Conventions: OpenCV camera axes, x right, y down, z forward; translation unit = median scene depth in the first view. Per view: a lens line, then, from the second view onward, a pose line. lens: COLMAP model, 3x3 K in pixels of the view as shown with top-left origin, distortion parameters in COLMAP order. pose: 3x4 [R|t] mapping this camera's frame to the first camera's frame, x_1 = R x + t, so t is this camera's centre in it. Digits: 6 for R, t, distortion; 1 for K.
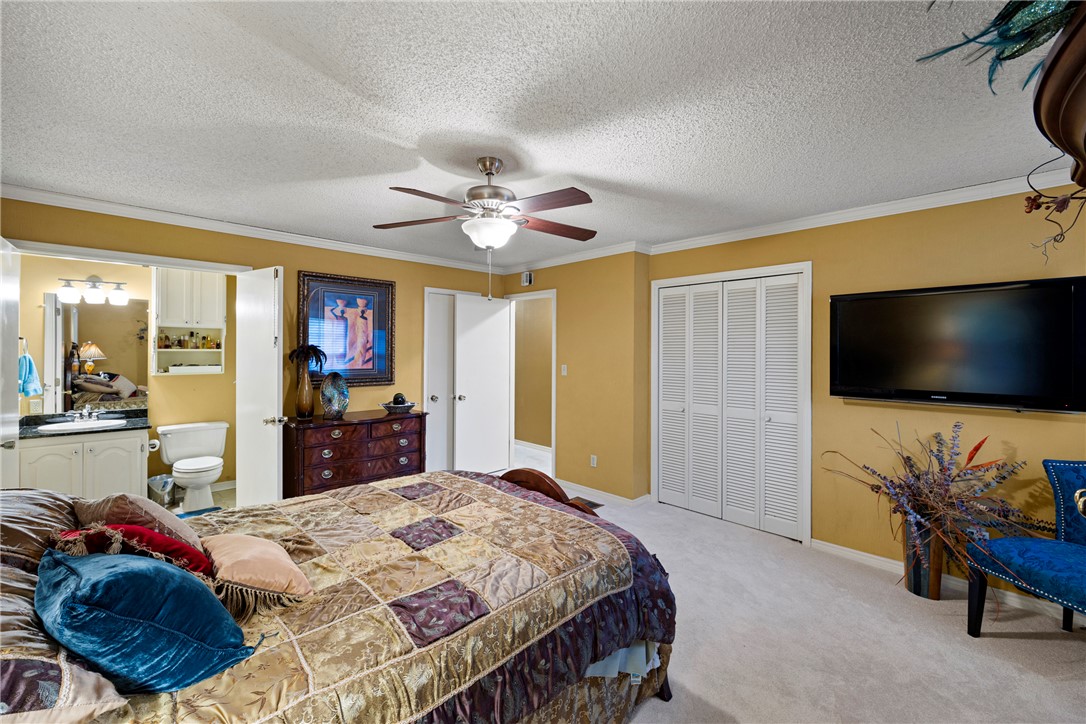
lens RADIAL K [[451.0, 0, 538.8], [0, 451.0, 350.1], [0, 0, 1]] dist [-0.002305, -0.000121]
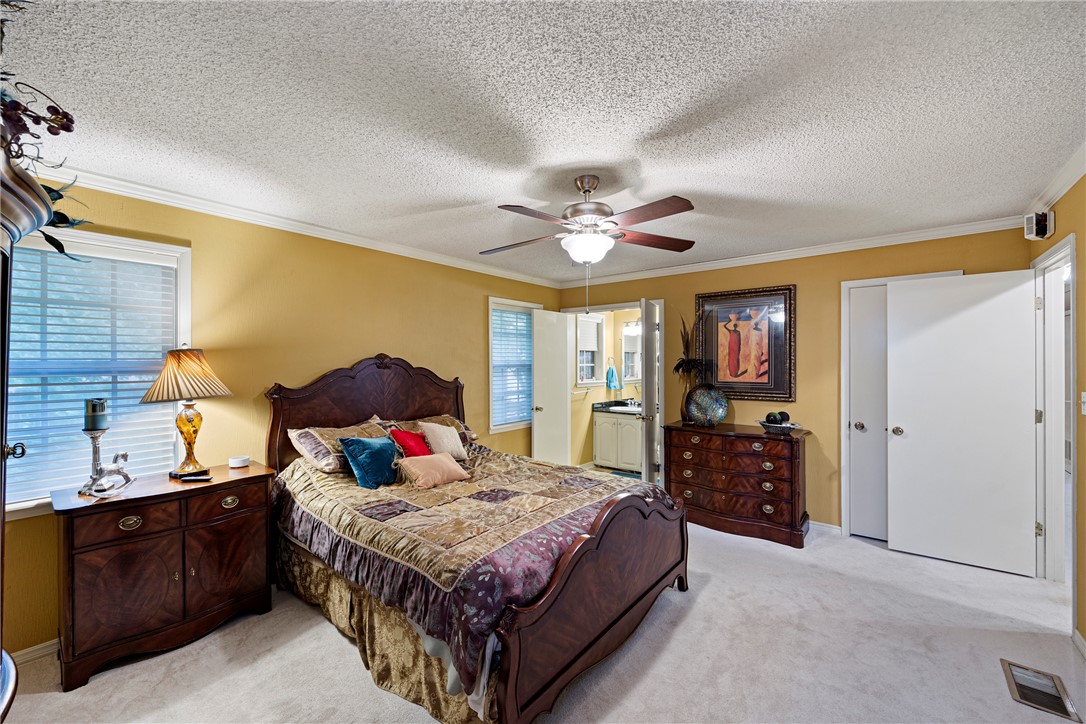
lens RADIAL K [[436.6, 0, 543.0], [0, 436.6, 362.0], [0, 0, 1]] dist [-0.001840, -0.000091]
pose [[0.132703, -0.007447, -0.991128, 0.570028], [0.002418, 0.999971, -0.007190, 0.004343], [0.991153, -0.001443, 0.132718, 0.506207]]
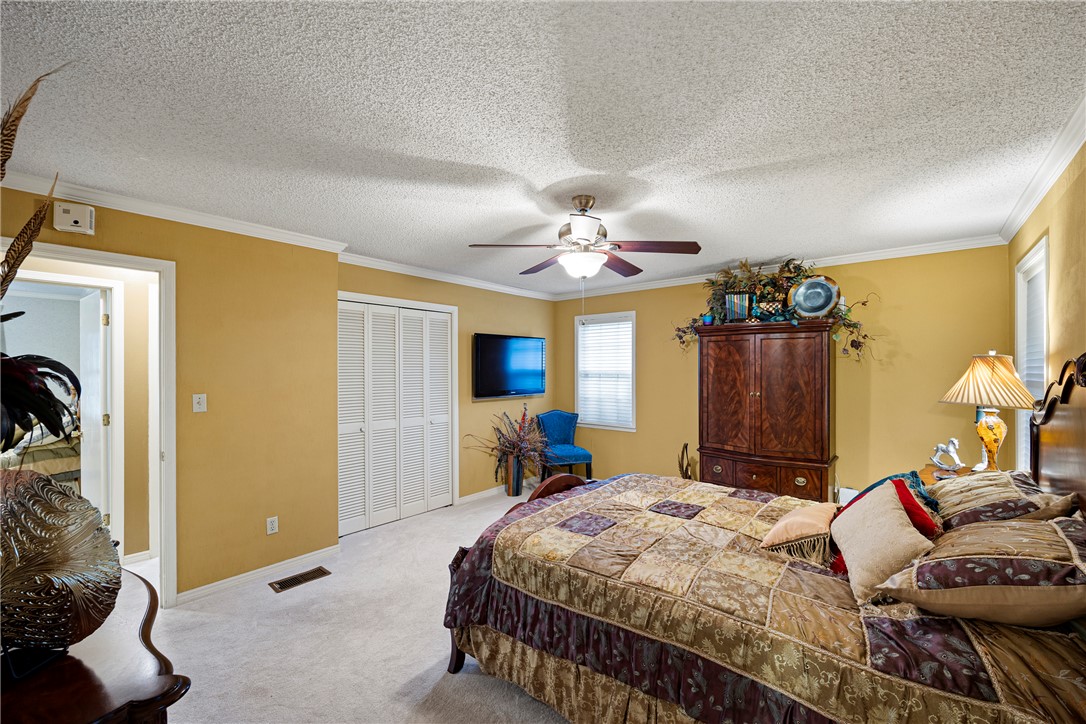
lens RADIAL K [[440.7, 0, 562.6], [0, 440.7, 368.5], [0, 0, 1]] dist [-0.000446, 0.000004]
pose [[-0.142213, -0.004040, 0.989828, -0.772845], [-0.000956, 0.999992, 0.003944, -0.005343], [-0.989836, -0.000386, -0.142215, 0.794324]]
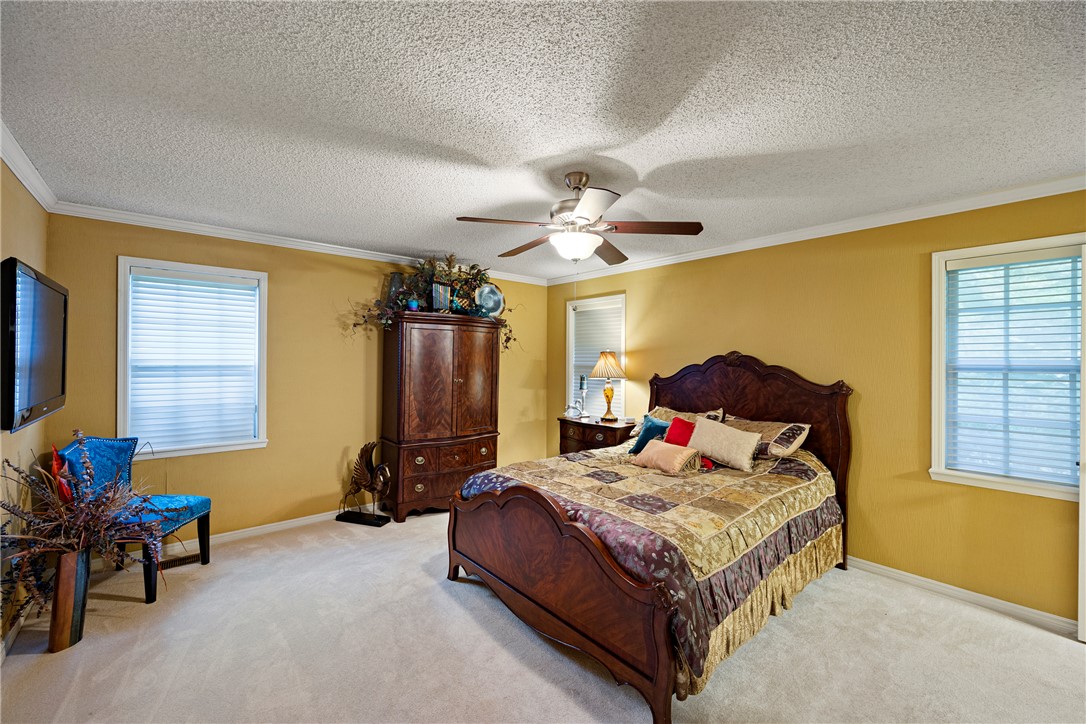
lens RADIAL K [[436.6, 0, 543.0], [0, 436.6, 362.0], [0, 0, 1]] dist [-0.001840, -0.000091]
pose [[-0.998474, -0.009725, 0.054362, -0.059467], [-0.009191, 0.999907, 0.010074, -0.002976], [-0.054455, 0.009559, -0.998470, 1.322077]]
